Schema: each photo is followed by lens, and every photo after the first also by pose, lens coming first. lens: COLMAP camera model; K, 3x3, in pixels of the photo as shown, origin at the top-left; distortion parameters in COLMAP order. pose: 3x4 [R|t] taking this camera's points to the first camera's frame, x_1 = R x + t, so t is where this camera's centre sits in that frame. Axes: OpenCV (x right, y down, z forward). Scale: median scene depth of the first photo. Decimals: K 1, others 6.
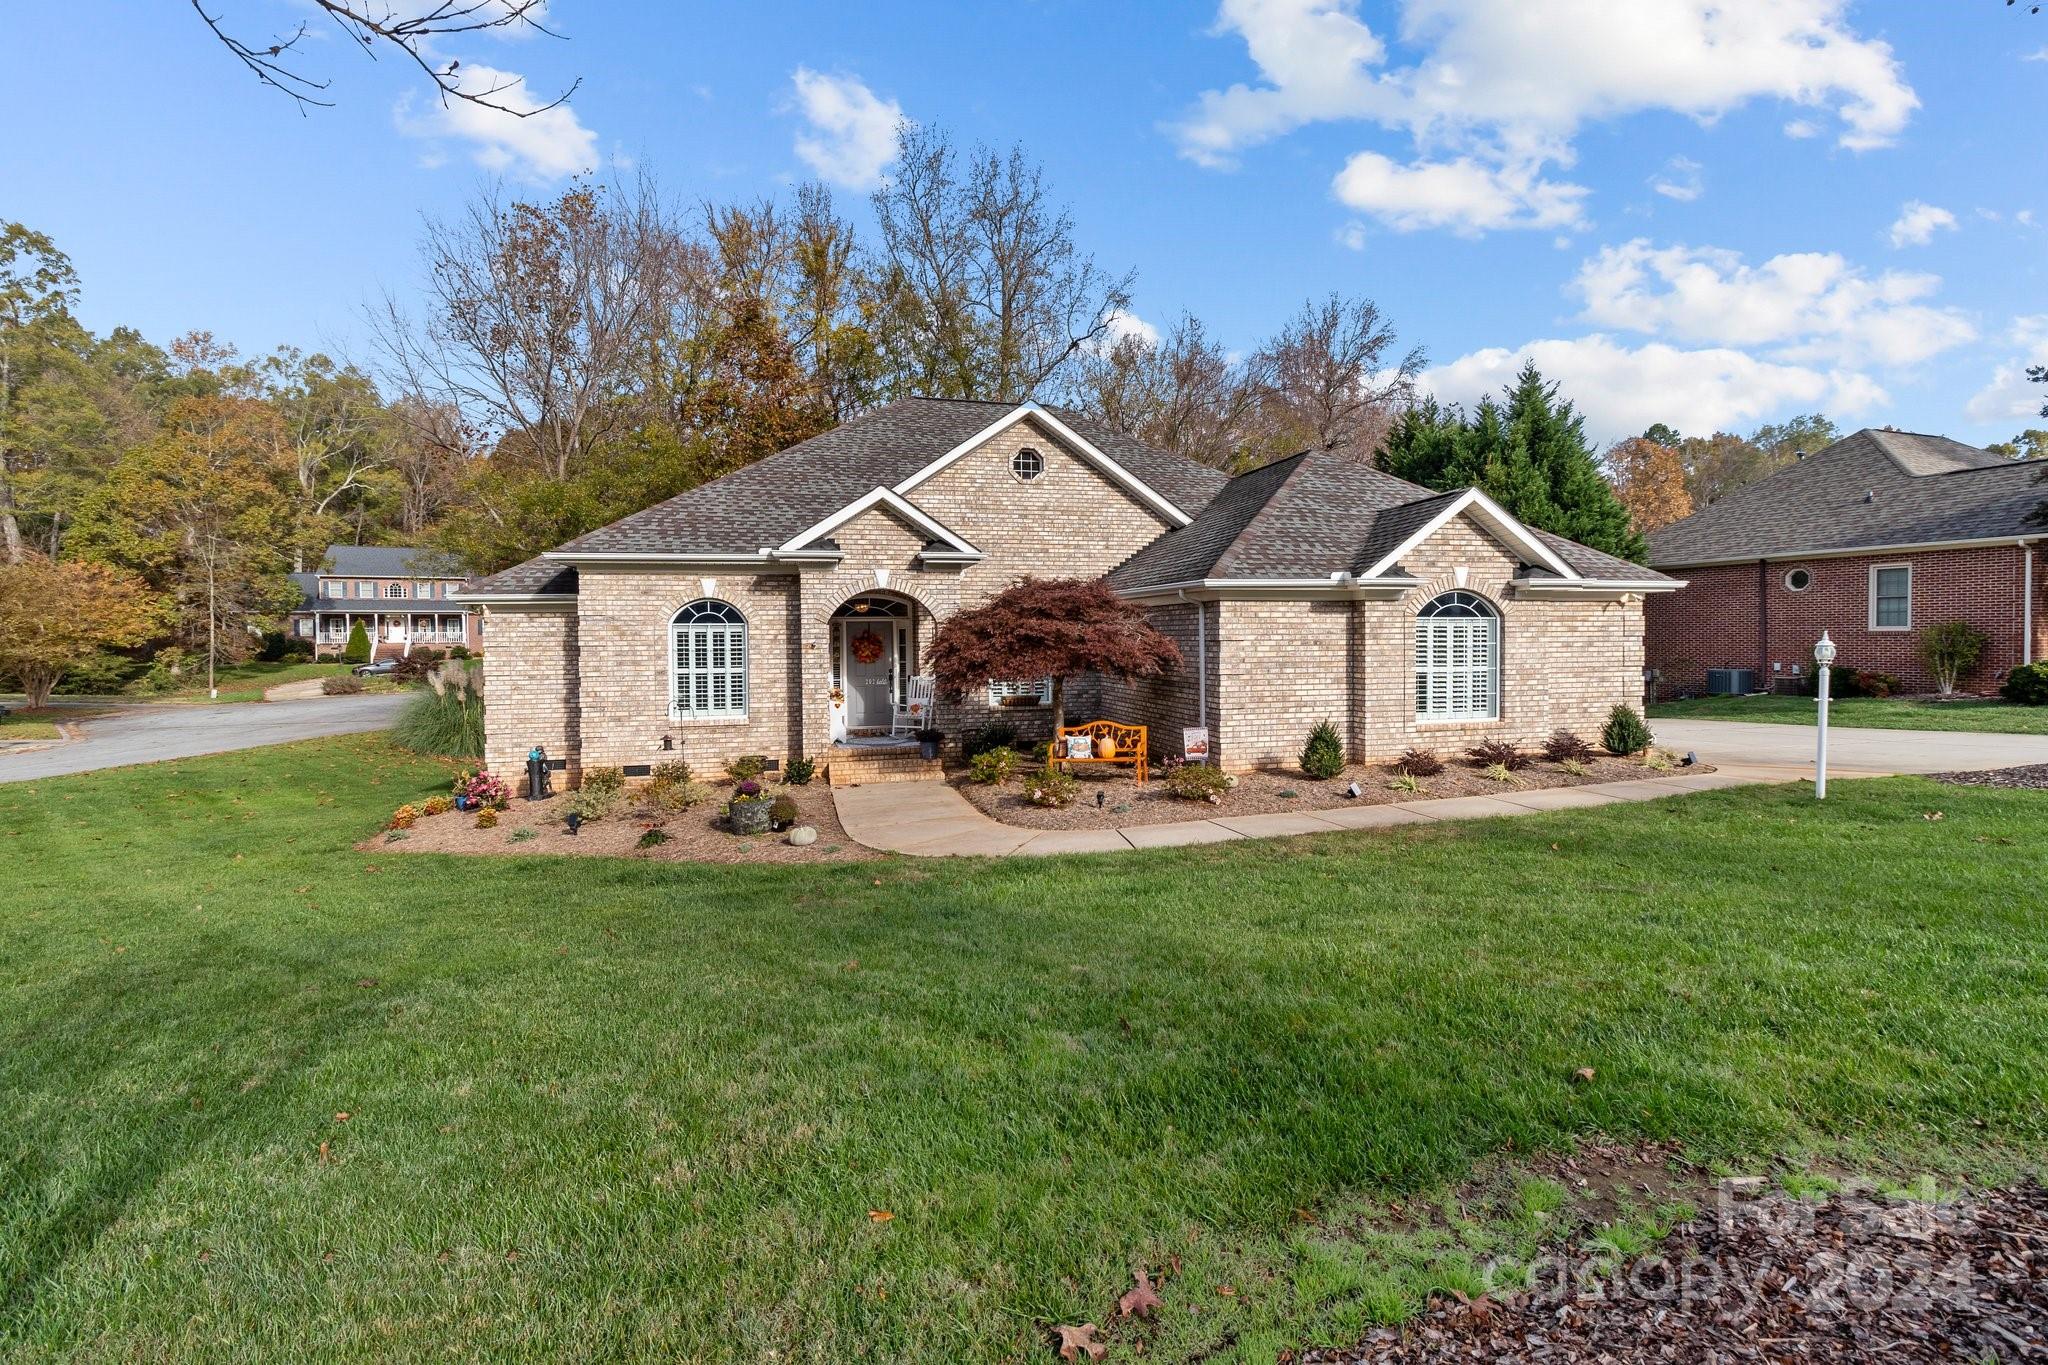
lens RADIAL K [[945.8, 0, 1037.5], [0, 945.8, 668.8], [0, 0, 1]] dist [0.000502, -0.000003]
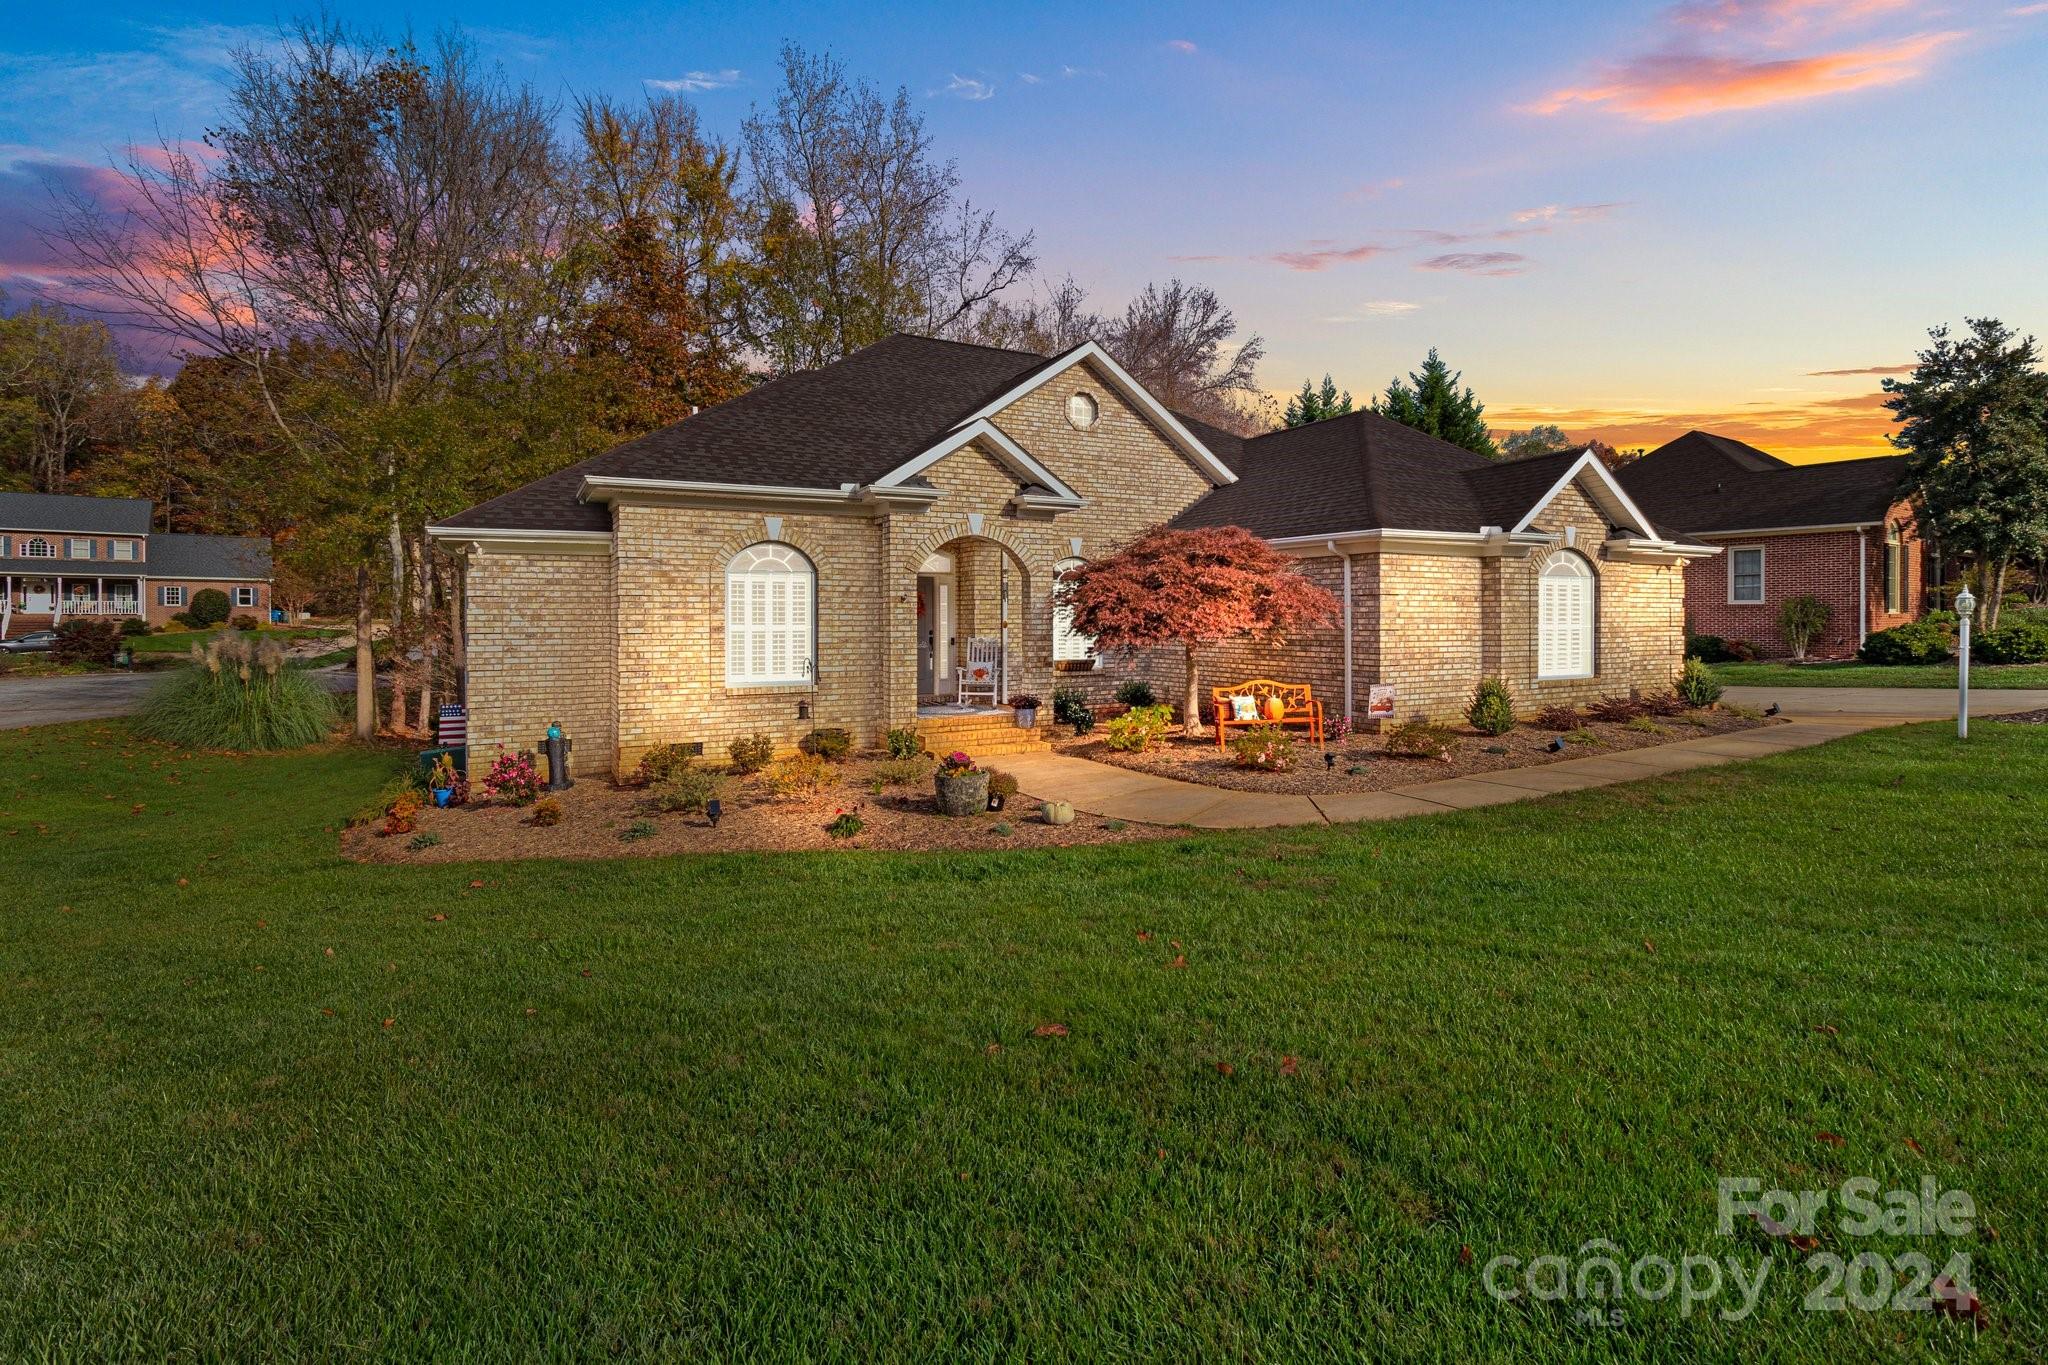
lens RADIAL K [[958.7, 0, 1035.5], [0, 958.7, 626.5], [0, 0, 1]] dist [0.002604, -0.000042]
pose [[0.970020, 0.004534, 0.242982, -0.321909], [0.001778, 0.999667, -0.025752, 0.022848], [-0.243018, 0.025413, 0.969689, 0.120330]]
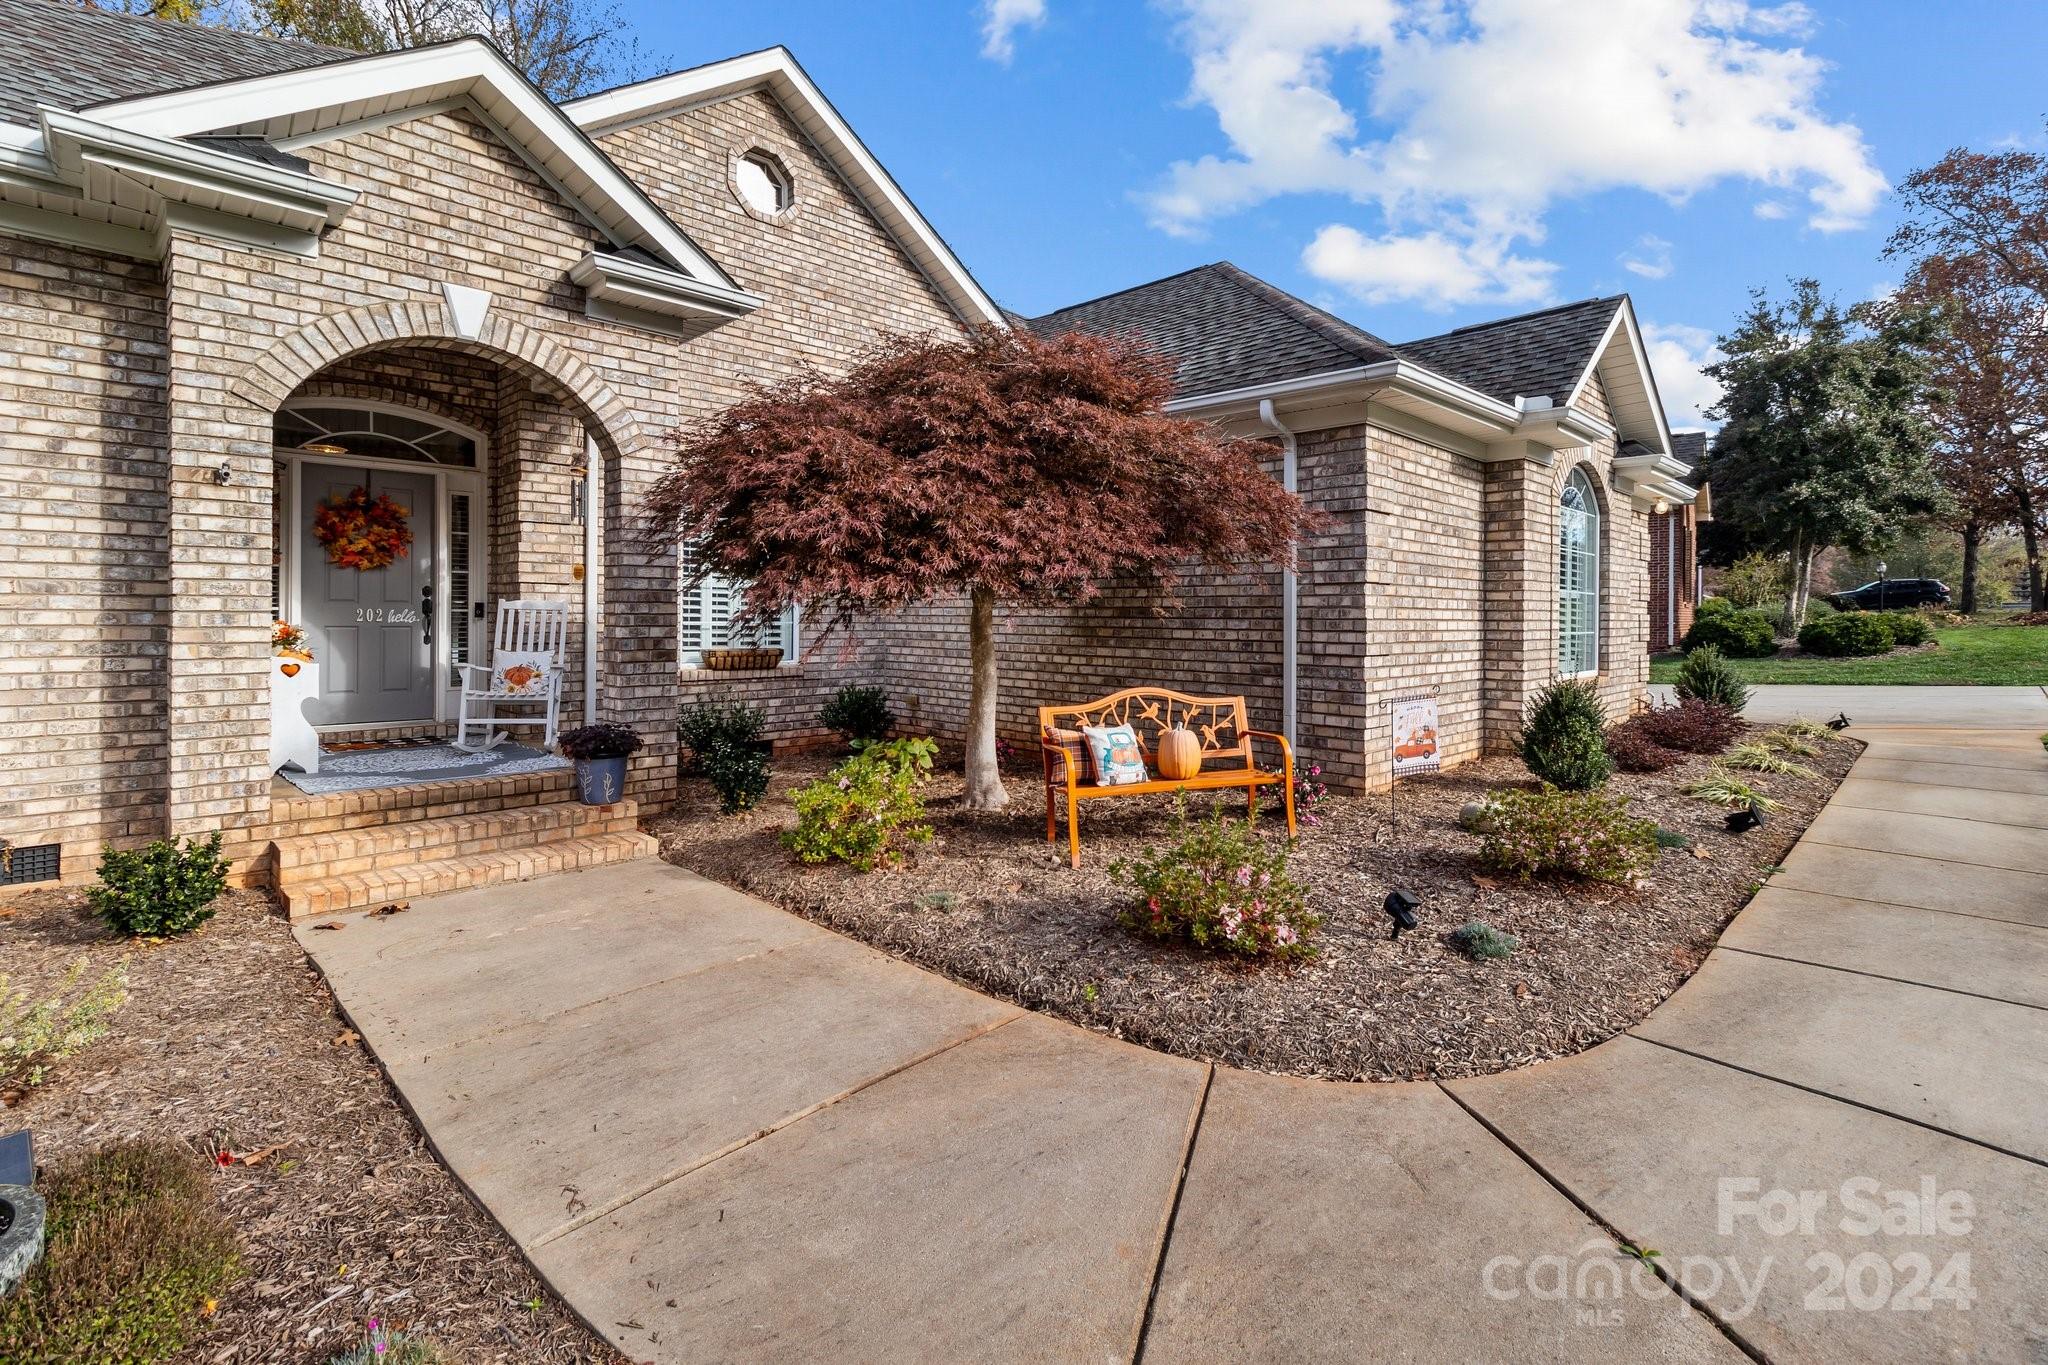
lens RADIAL K [[958.7, 0, 1035.5], [0, 958.7, 626.5], [0, 0, 1]] dist [0.002604, -0.000042]
pose [[0.862733, 0.011207, 0.505535, -0.158647], [0.001169, 0.999707, -0.024158, 0.033143], [-0.505658, 0.021433, 0.862468, 0.567715]]
